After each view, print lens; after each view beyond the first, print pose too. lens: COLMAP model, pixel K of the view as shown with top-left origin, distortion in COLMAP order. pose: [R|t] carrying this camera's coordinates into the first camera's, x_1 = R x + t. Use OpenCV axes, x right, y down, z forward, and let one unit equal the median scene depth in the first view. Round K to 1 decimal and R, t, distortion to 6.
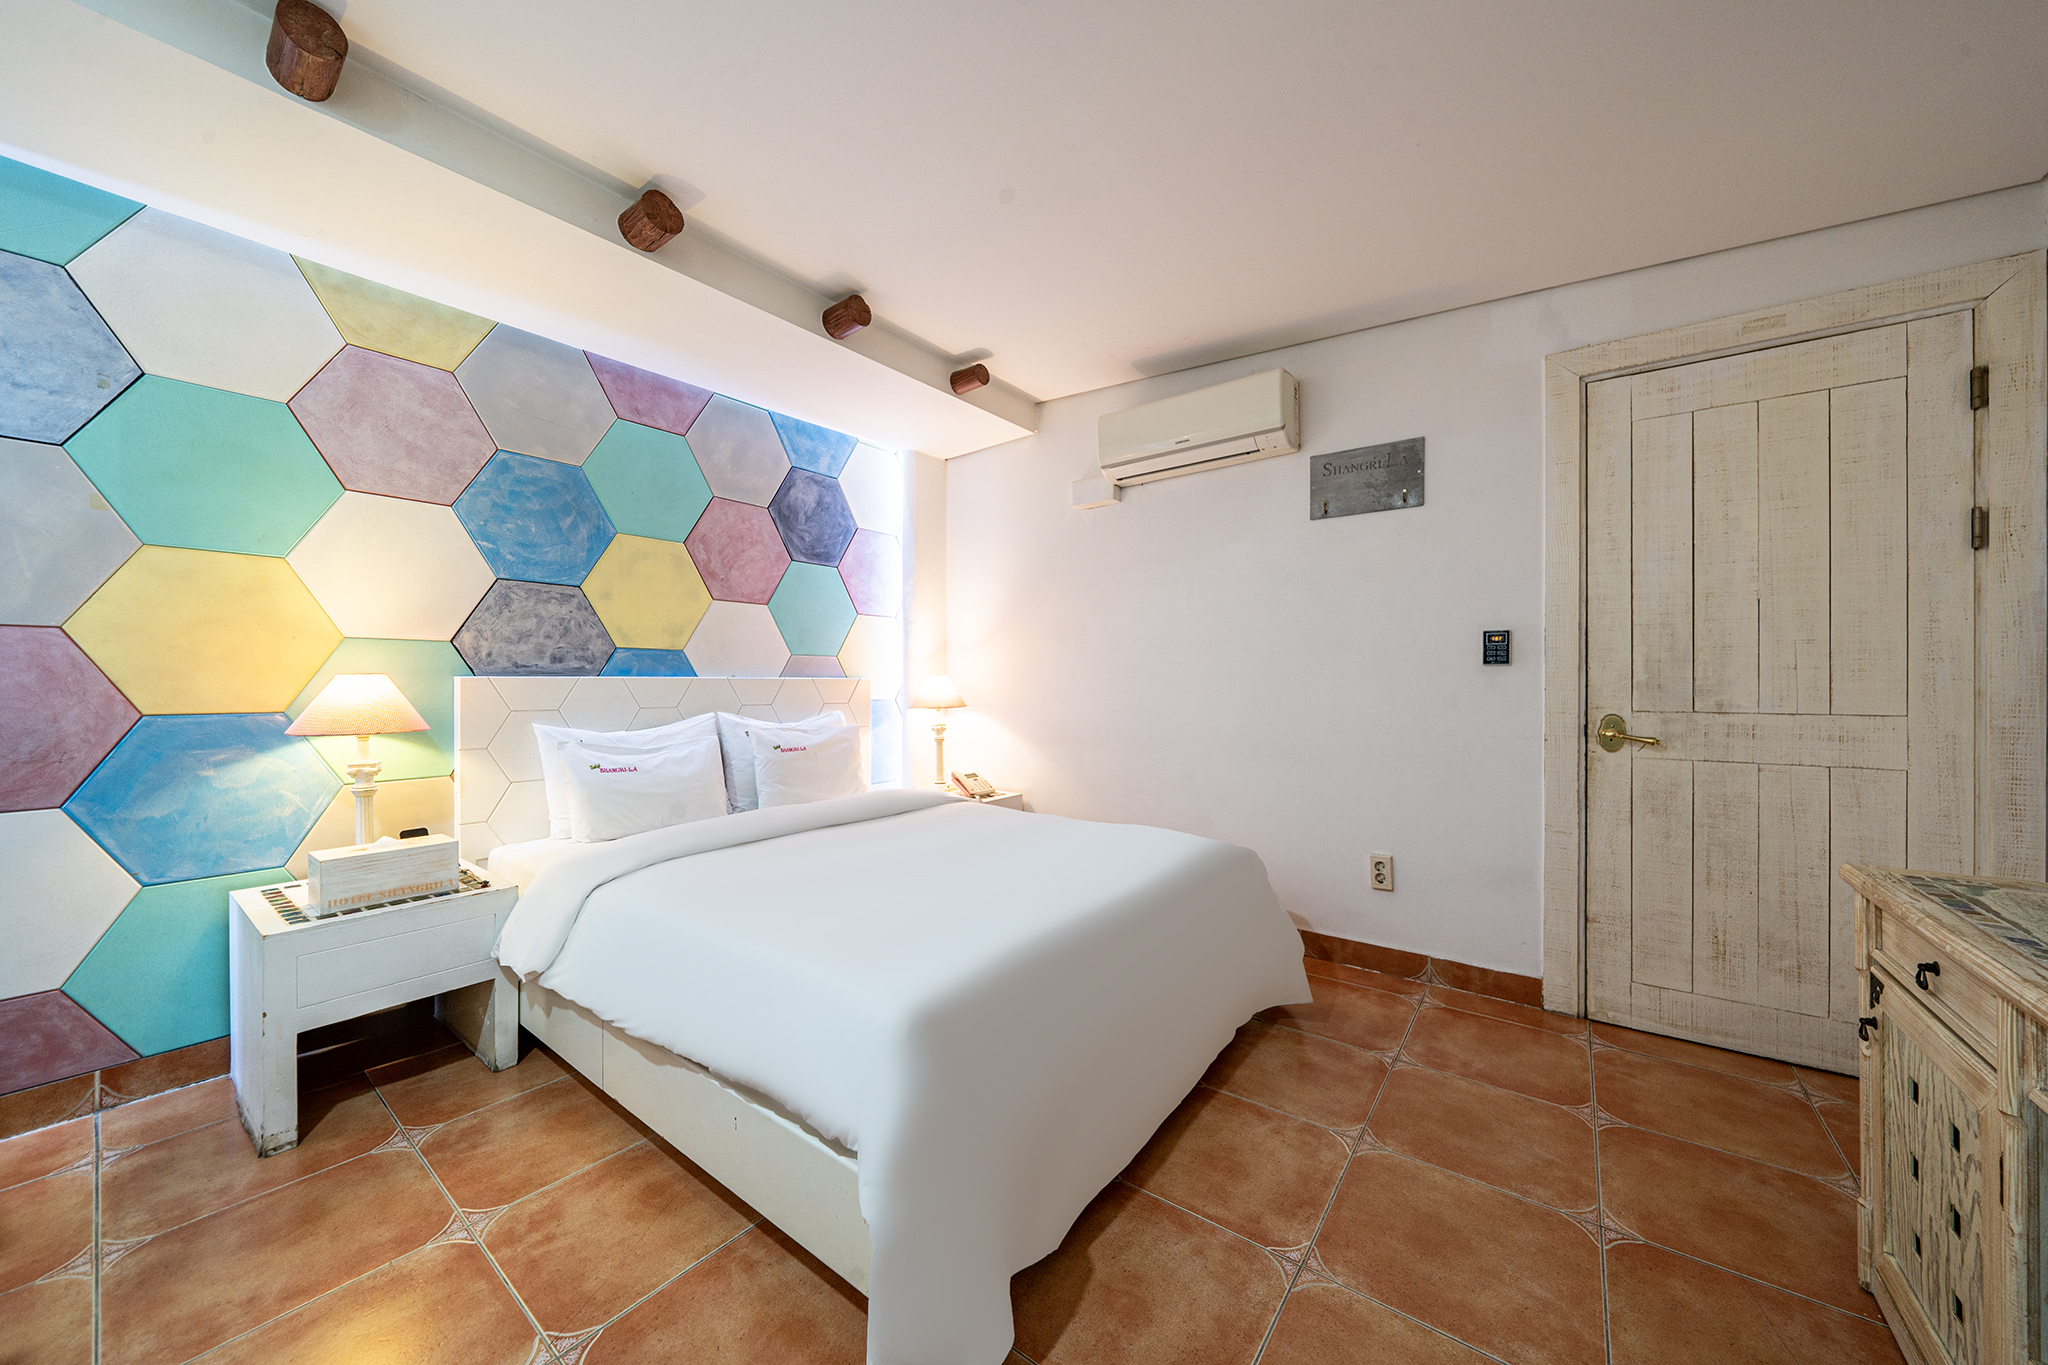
lens RADIAL K [[703.9, 0, 1039.8], [0, 703.9, 687.8], [0, 0, 1]] dist [-0.005923, -0.000361]
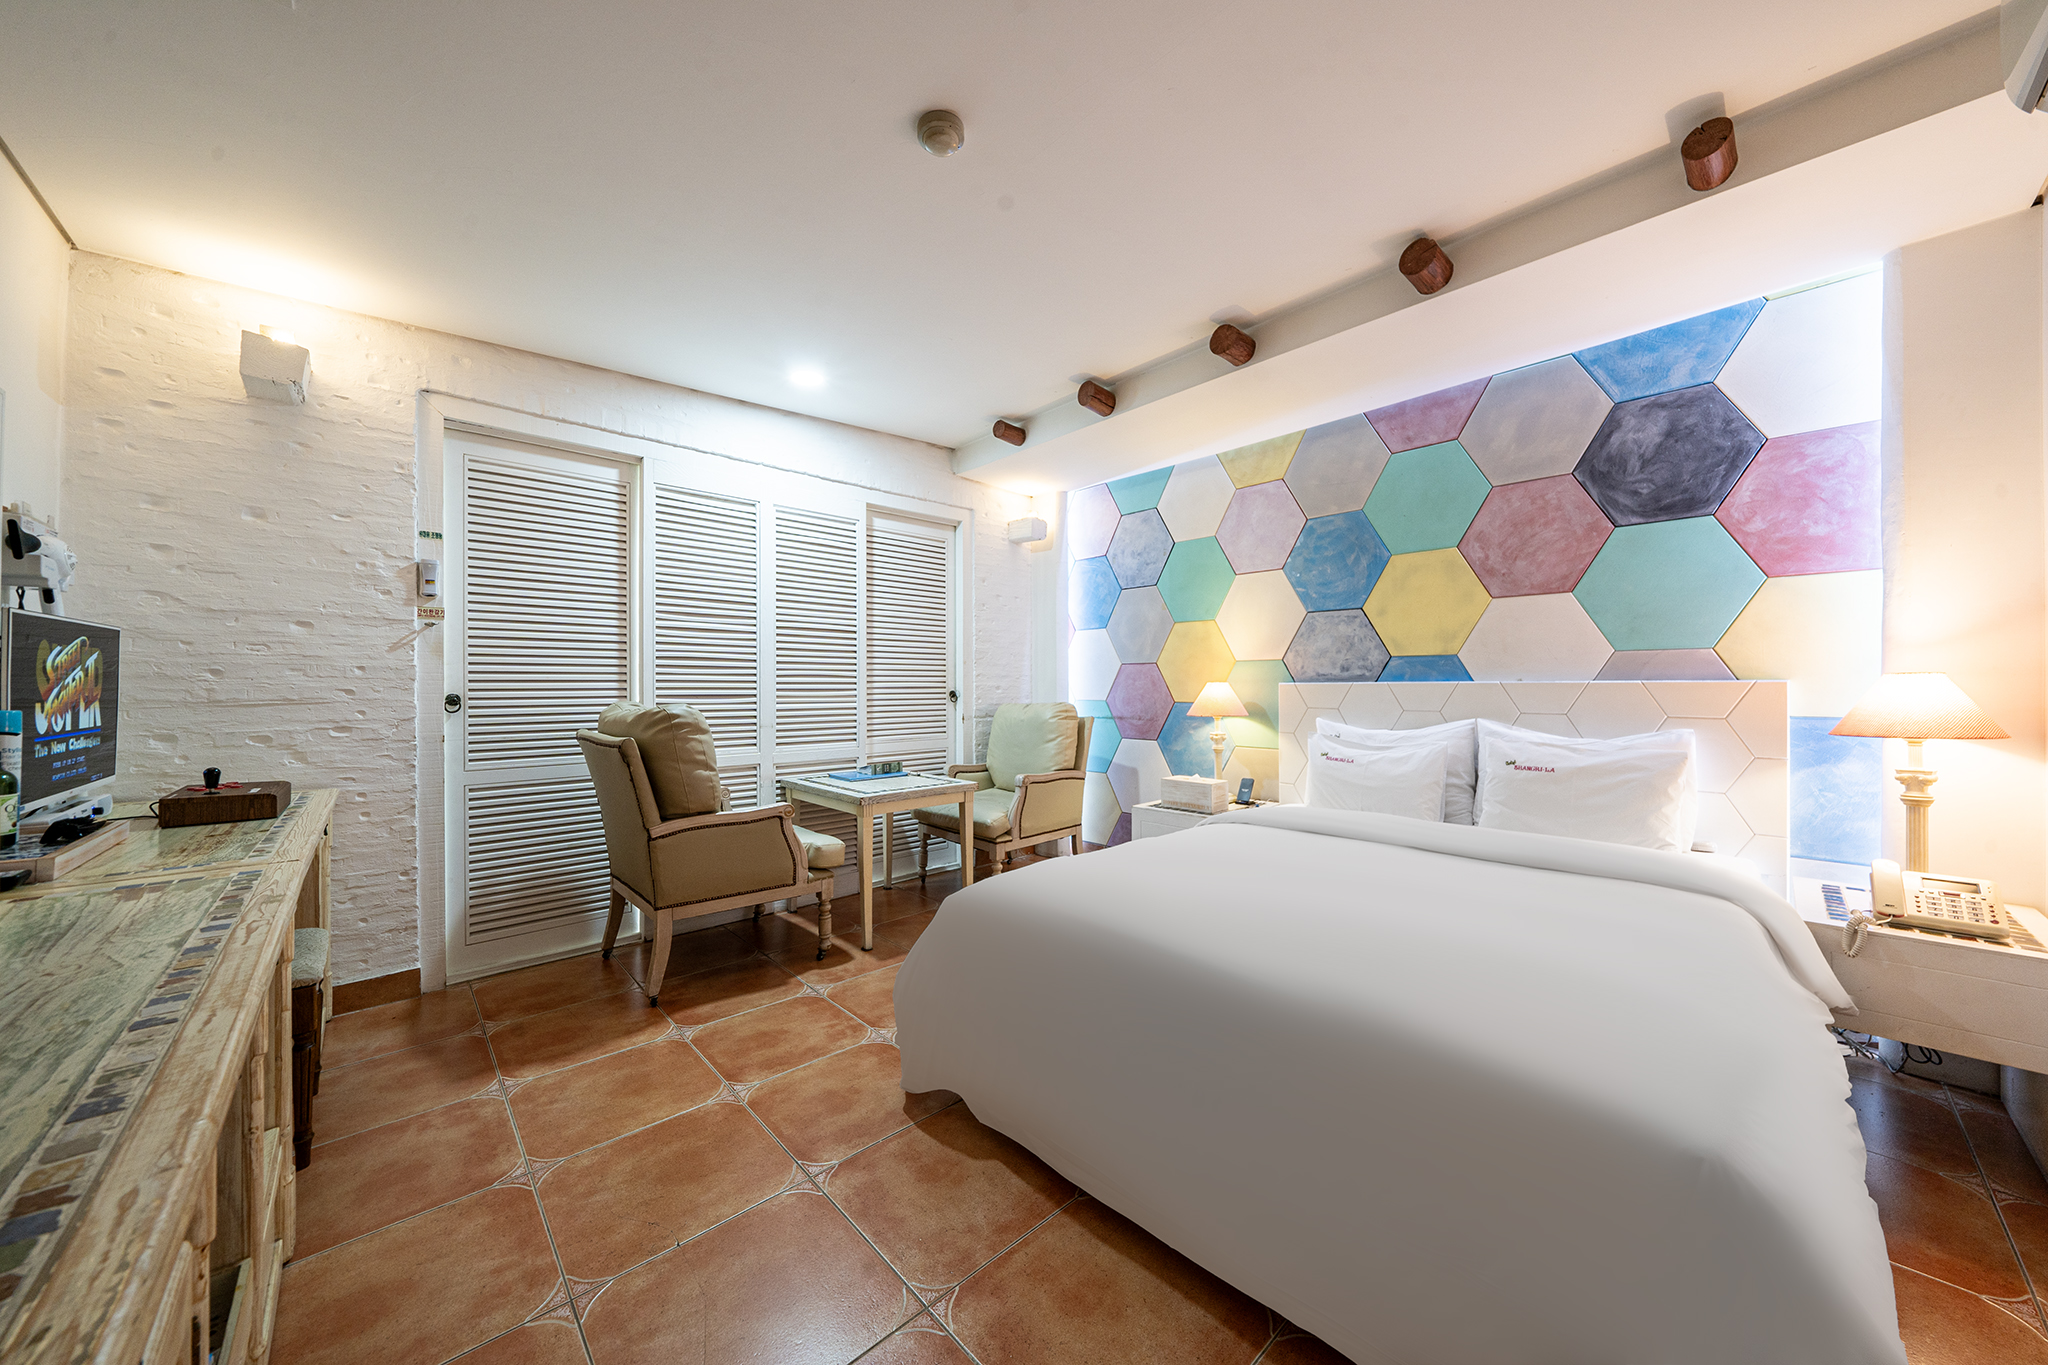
lens RADIAL K [[703.9, 0, 1039.8], [0, 703.9, 687.8], [0, 0, 1]] dist [-0.005923, -0.000361]
pose [[-0.161151, 0.009065, -0.986888, 0.581283], [-0.000101, 0.999958, 0.009201, -0.015817], [0.986930, 0.001582, -0.161143, 0.587432]]
